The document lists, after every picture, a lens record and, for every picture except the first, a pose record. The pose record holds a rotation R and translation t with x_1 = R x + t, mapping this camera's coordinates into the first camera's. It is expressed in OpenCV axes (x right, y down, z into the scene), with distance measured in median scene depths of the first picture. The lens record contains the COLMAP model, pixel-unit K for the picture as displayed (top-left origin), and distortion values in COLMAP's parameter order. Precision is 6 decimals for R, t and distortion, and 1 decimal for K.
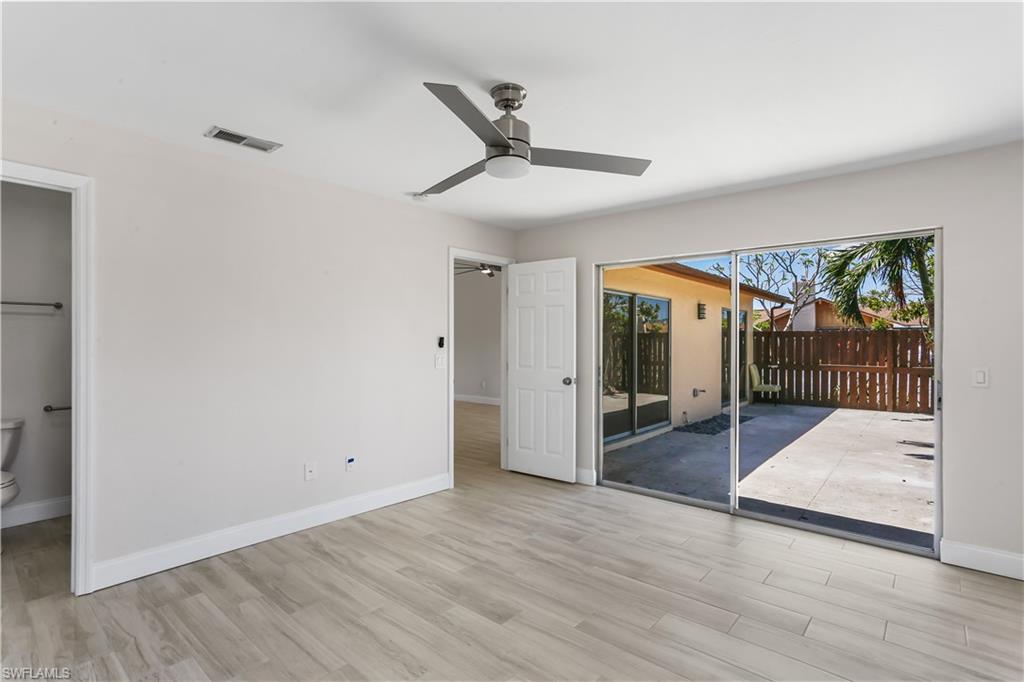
lens RADIAL K [[498.1, 0, 512.6], [0, 498.1, 344.9], [0, 0, 1]] dist [-0.045745, 0.024411]
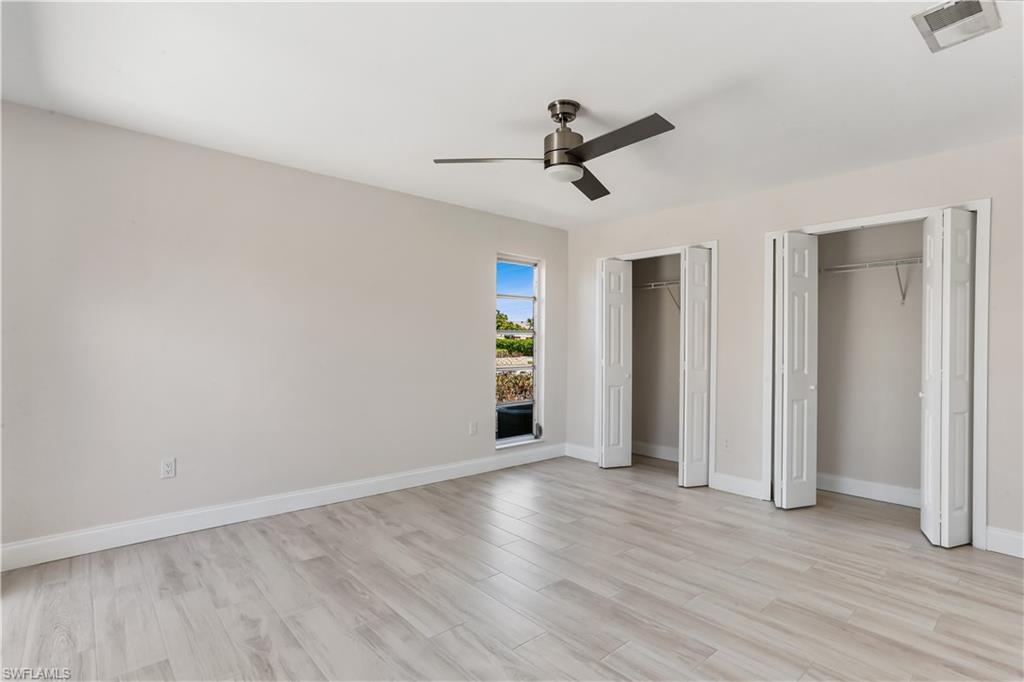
lens RADIAL K [[498.1, 0, 510.3], [0, 498.1, 340.0], [0, 0, 1]] dist [-0.045745, 0.024411]
pose [[-0.990844, -0.007683, 0.134794, -0.043196], [-0.008655, 0.999941, -0.006622, 0.035087], [-0.134735, -0.007728, -0.990852, 1.901946]]
